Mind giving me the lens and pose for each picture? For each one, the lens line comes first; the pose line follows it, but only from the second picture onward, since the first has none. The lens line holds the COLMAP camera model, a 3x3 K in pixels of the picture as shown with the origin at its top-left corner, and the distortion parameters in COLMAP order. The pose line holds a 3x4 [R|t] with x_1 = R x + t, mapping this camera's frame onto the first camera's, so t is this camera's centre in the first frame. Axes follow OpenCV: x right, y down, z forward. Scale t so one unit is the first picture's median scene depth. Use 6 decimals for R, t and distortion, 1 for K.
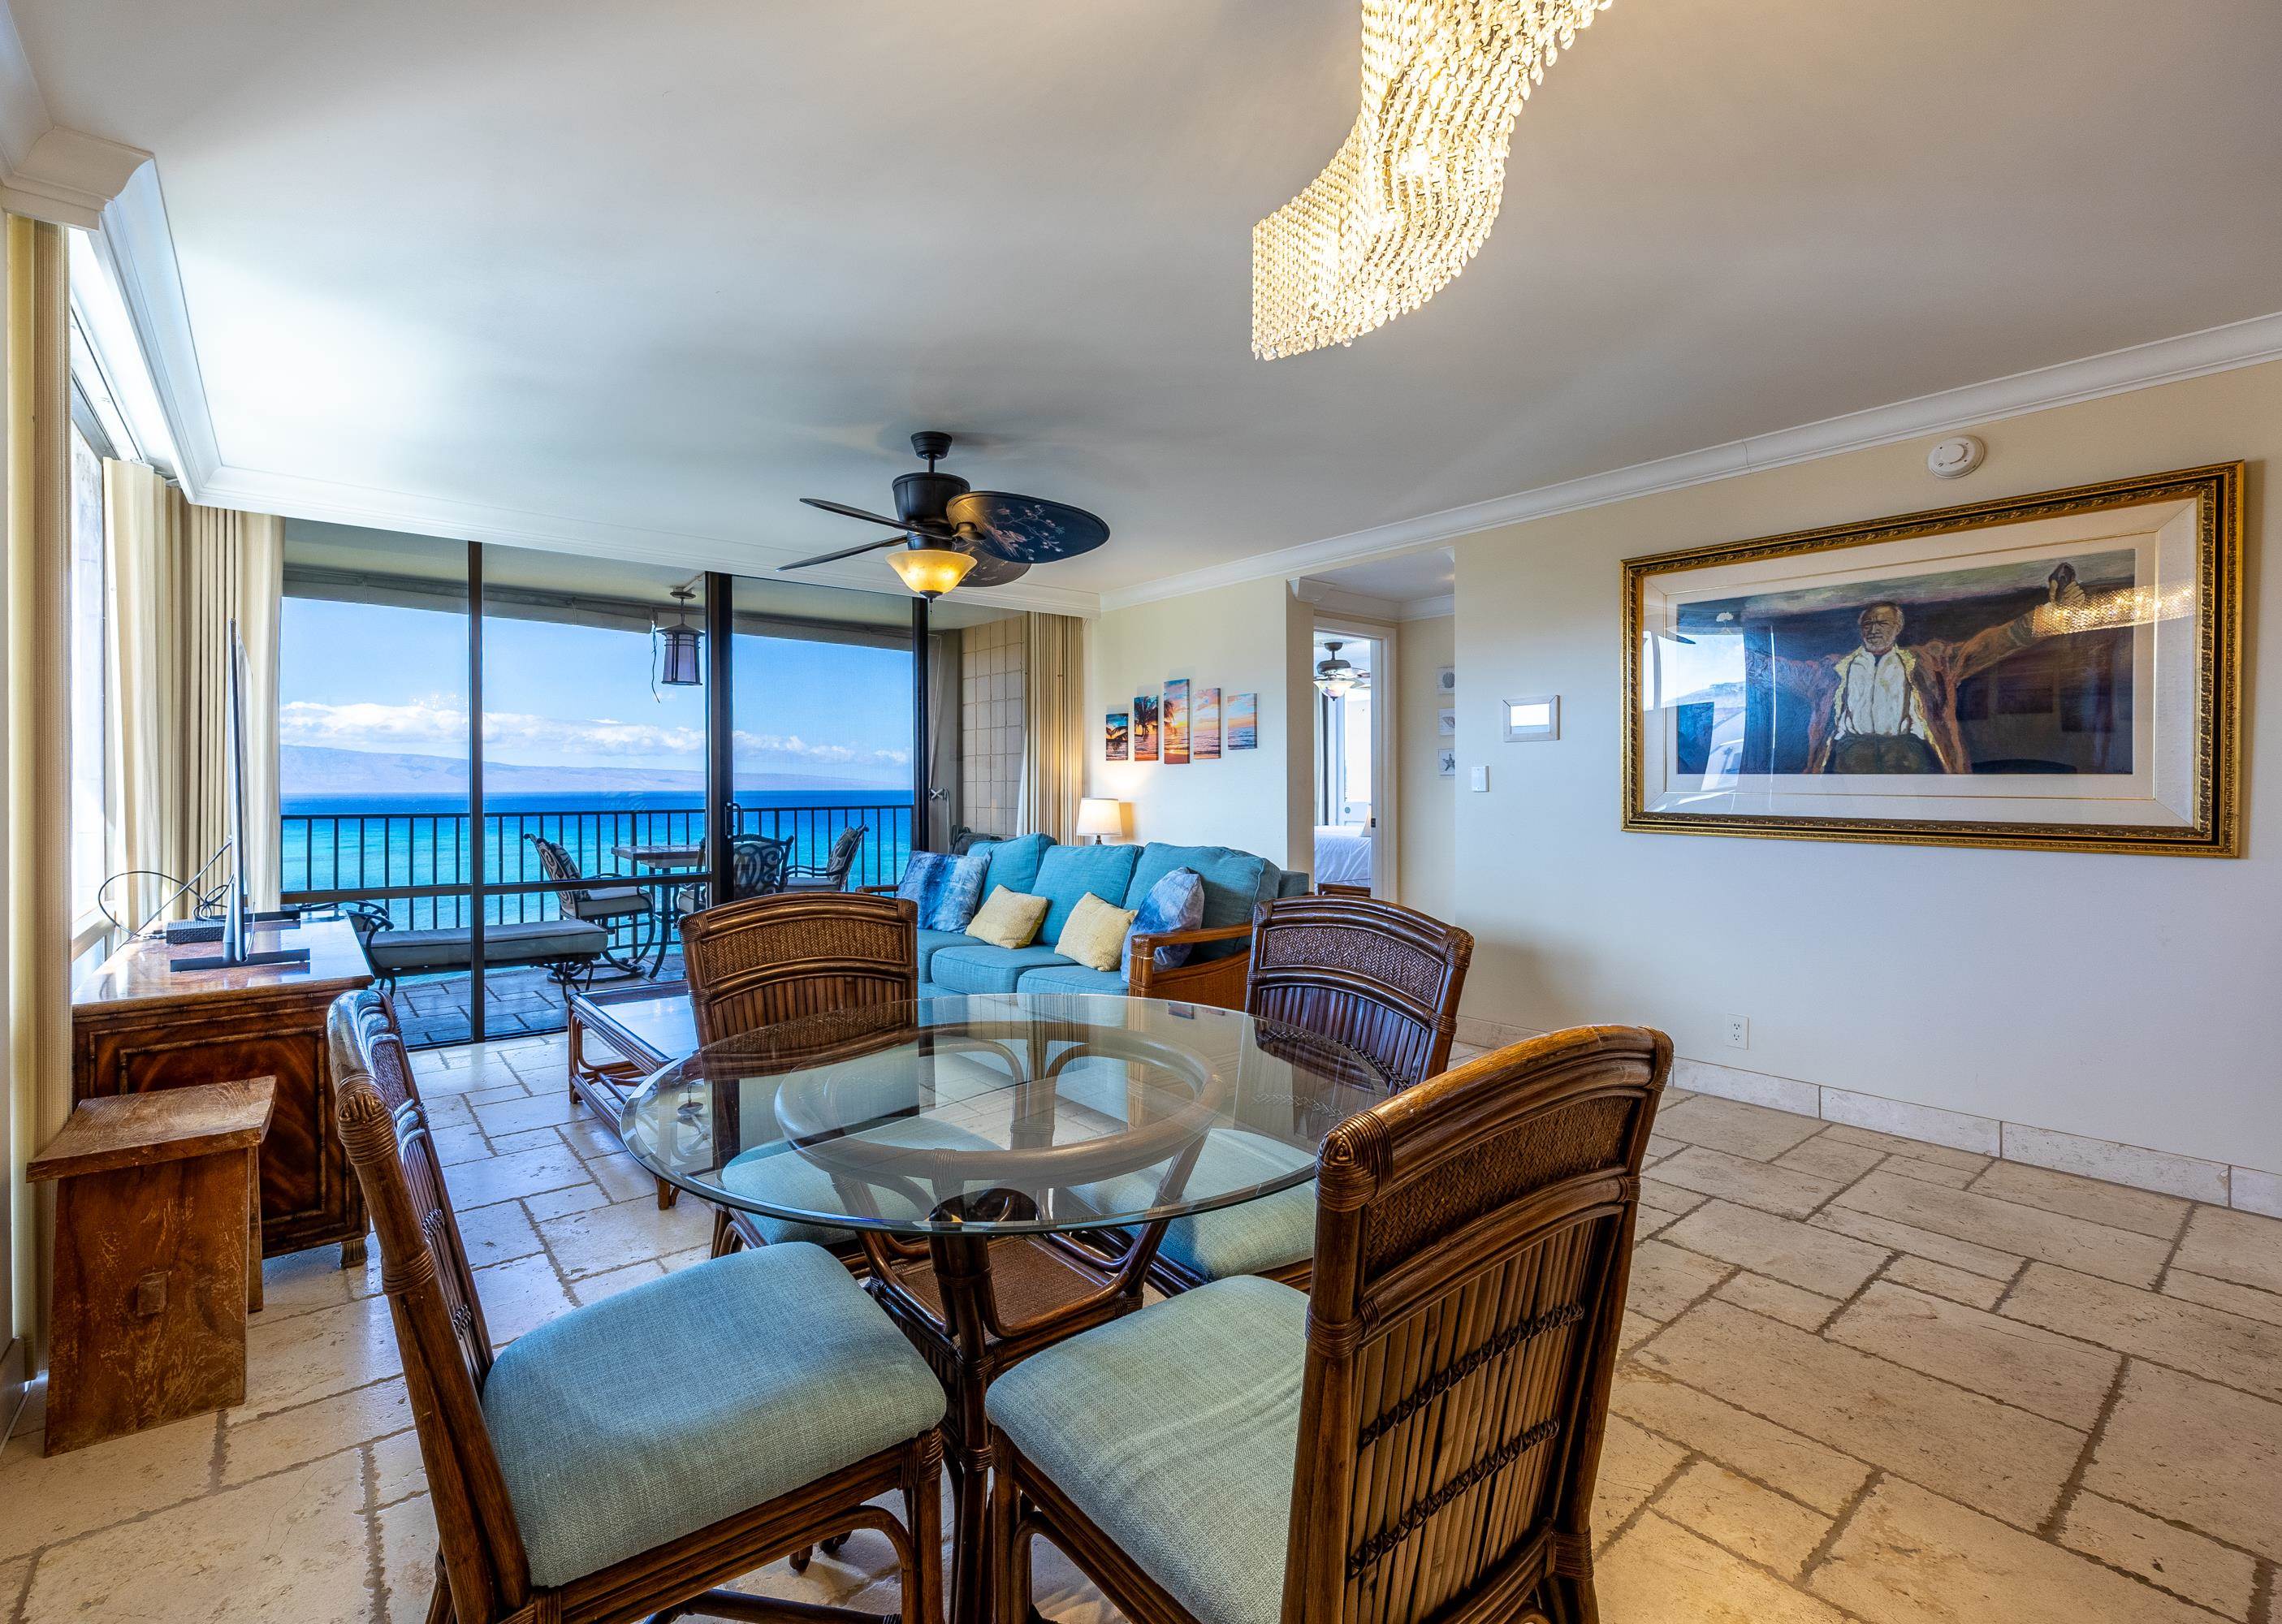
lens RADIAL K [[1032.0, 0, 1073.5], [0, 1032.0, 792.9], [0, 0, 1]] dist [0.008461, -0.000863]
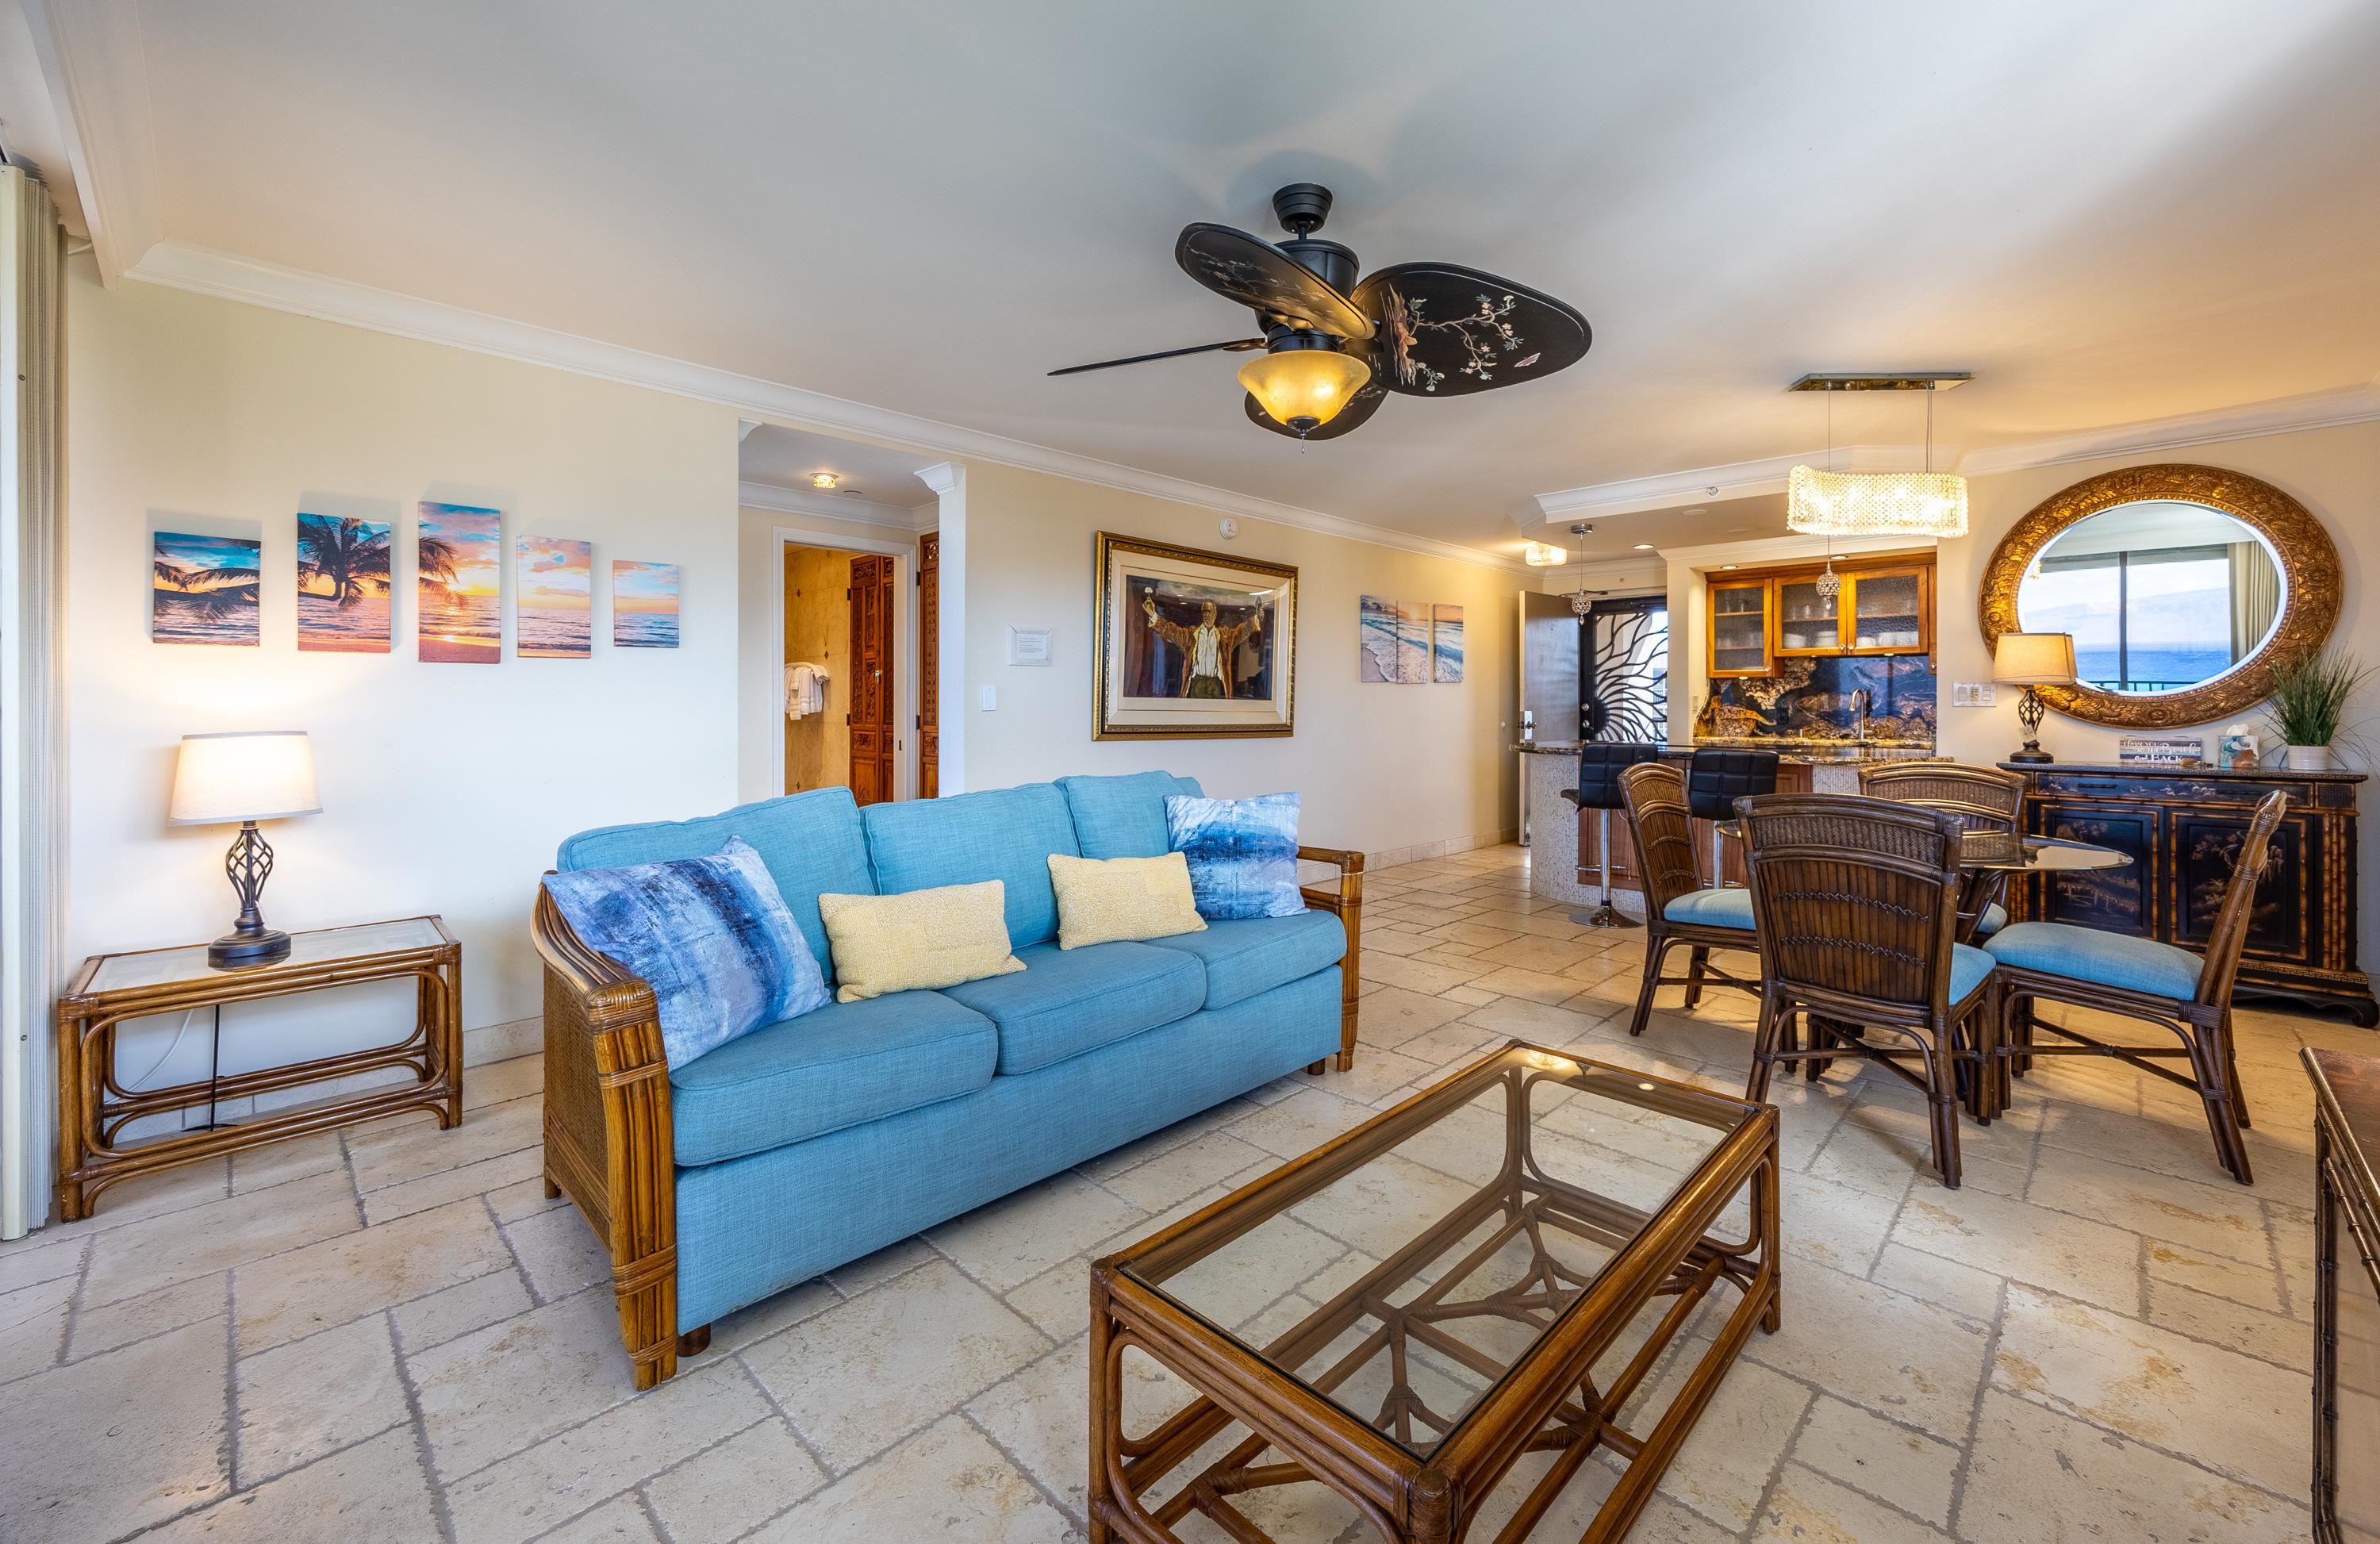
lens RADIAL K [[951.8, 0, 1242.0], [0, 951.8, 708.5], [0, 0, 1]] dist [-0.002780, -0.000099]
pose [[-0.158542, -0.000529, 0.987352, -0.484834], [0.006250, 0.999979, 0.001539, -0.002582], [-0.987332, 0.006415, -0.158536, 0.732948]]
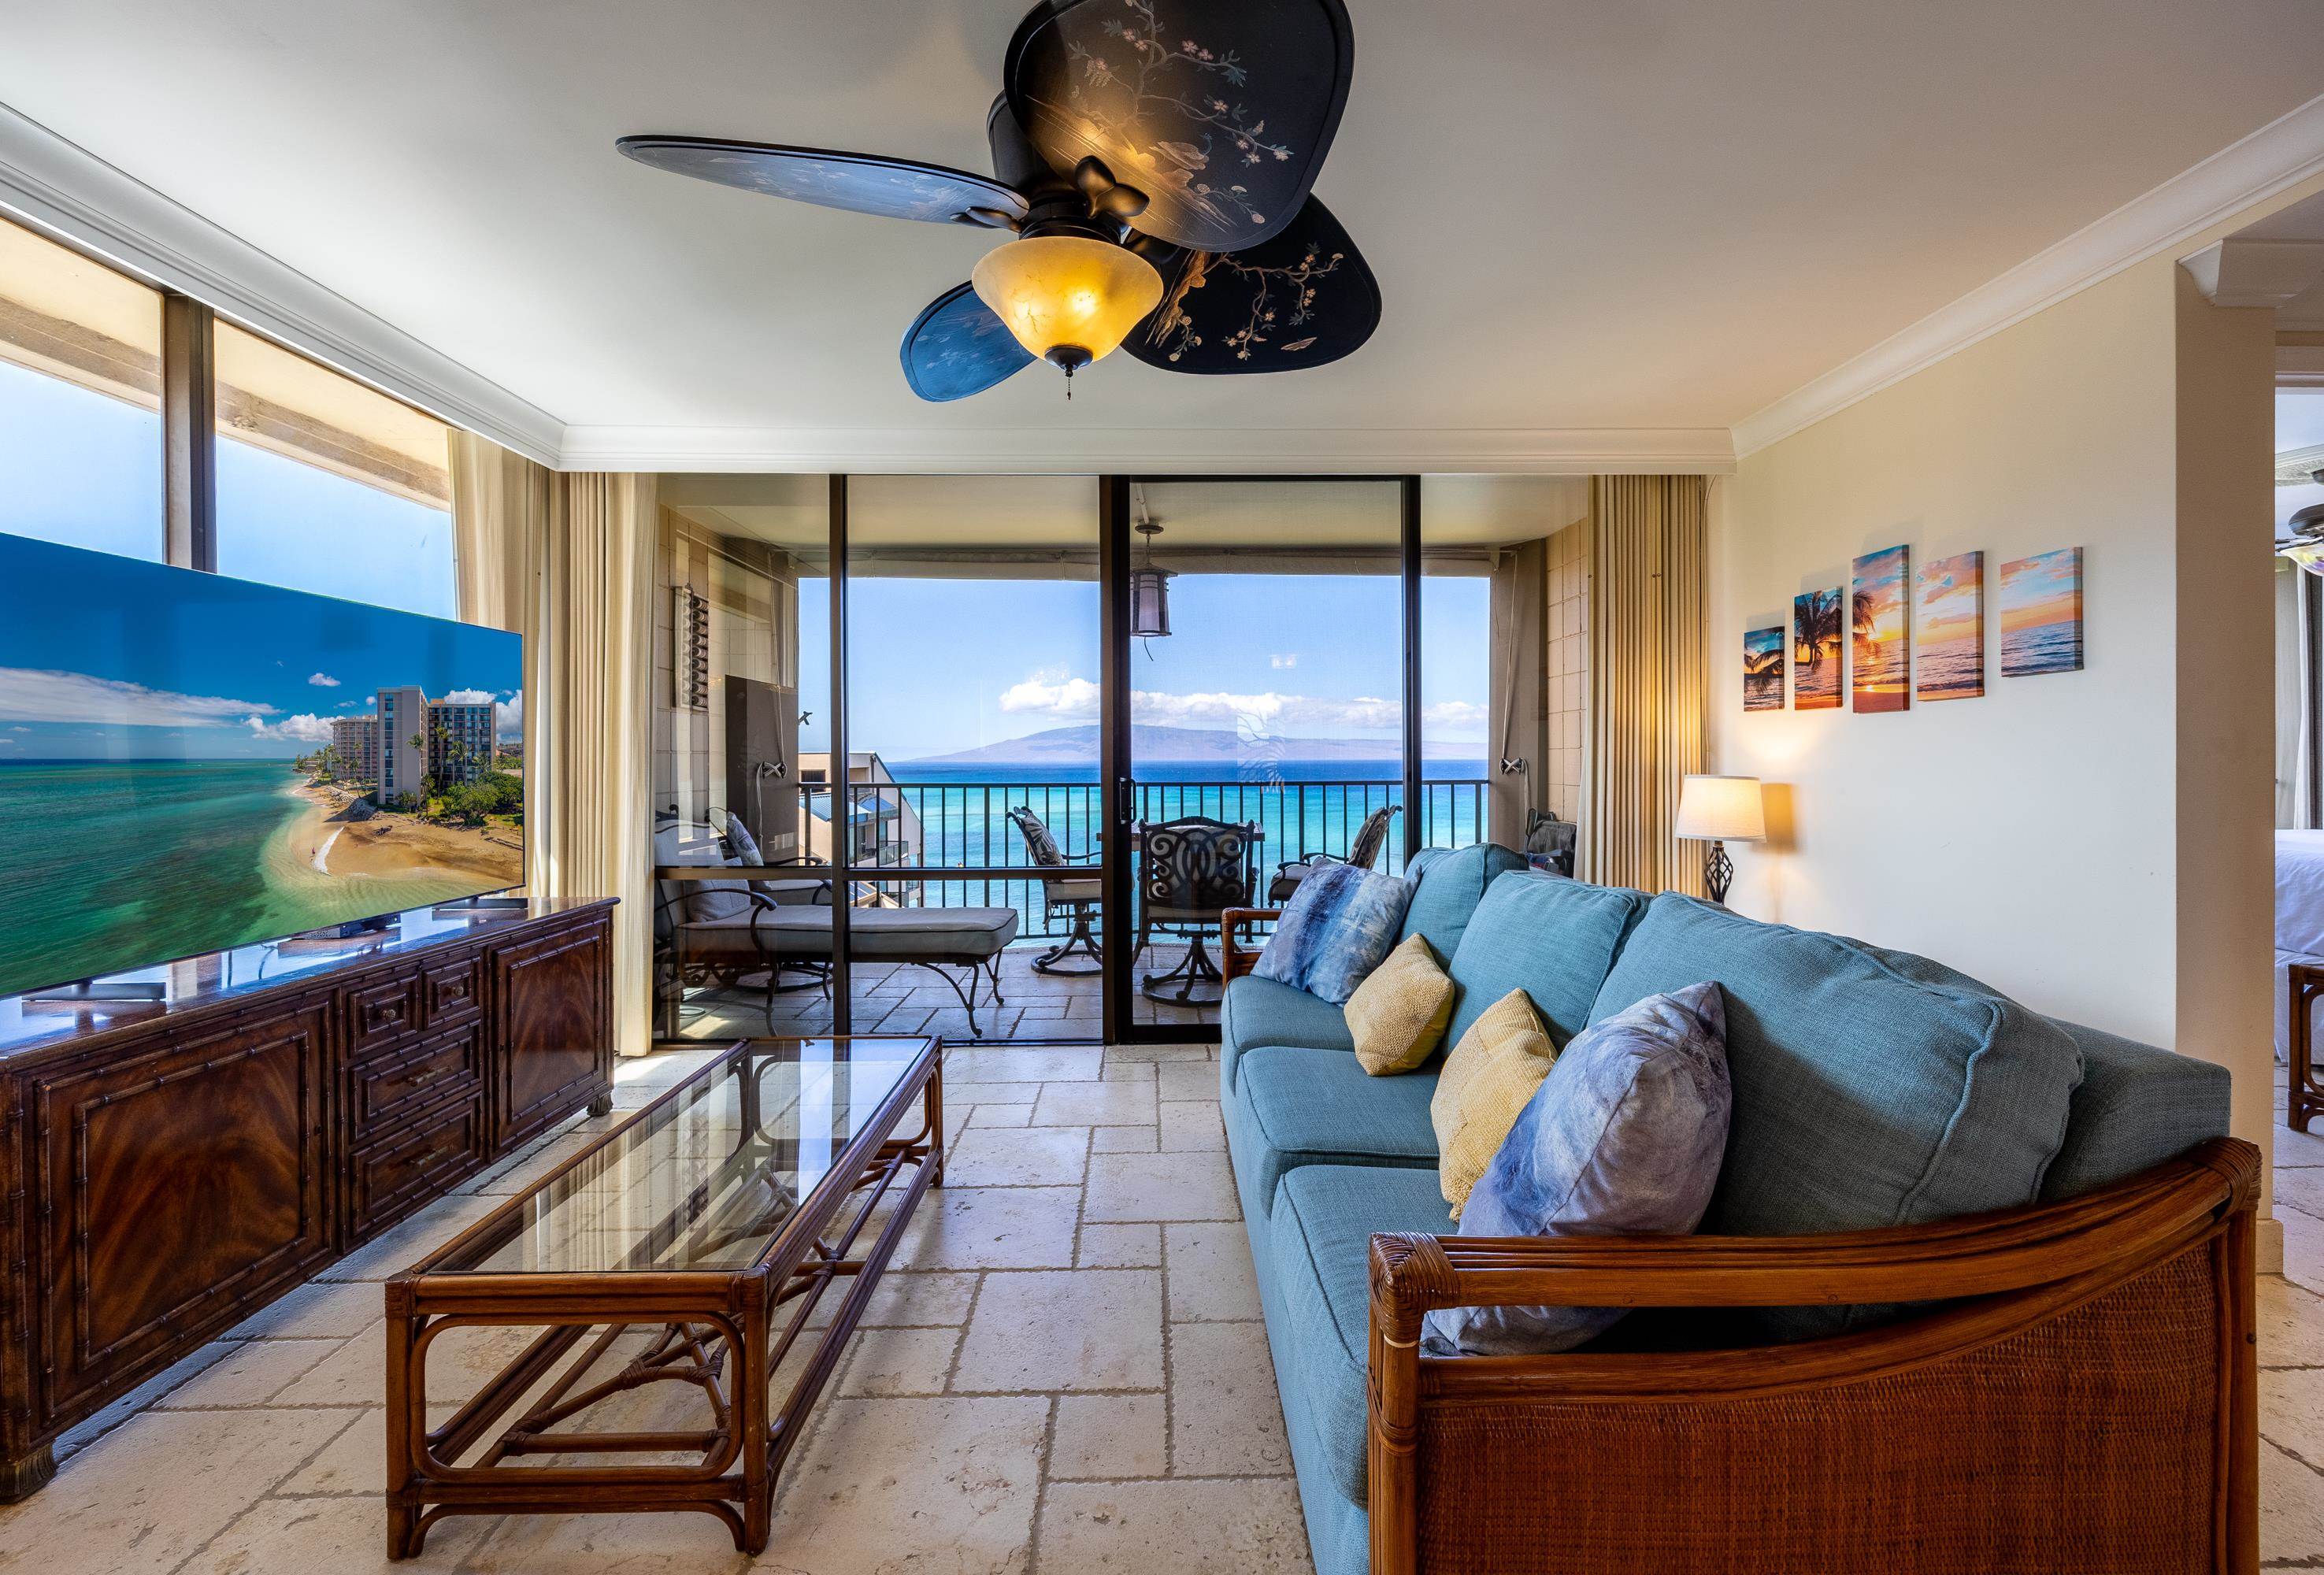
lens RADIAL K [[950.8, 0, 1157.3], [0, 950.8, 766.5], [0, 0, 1]] dist [-0.000583, -0.000291]
pose [[0.801322, 0.006041, -0.598202, 0.102415], [-0.003005, 0.999977, 0.006073, -0.002418], [0.598225, -0.003068, 0.801322, 0.428030]]
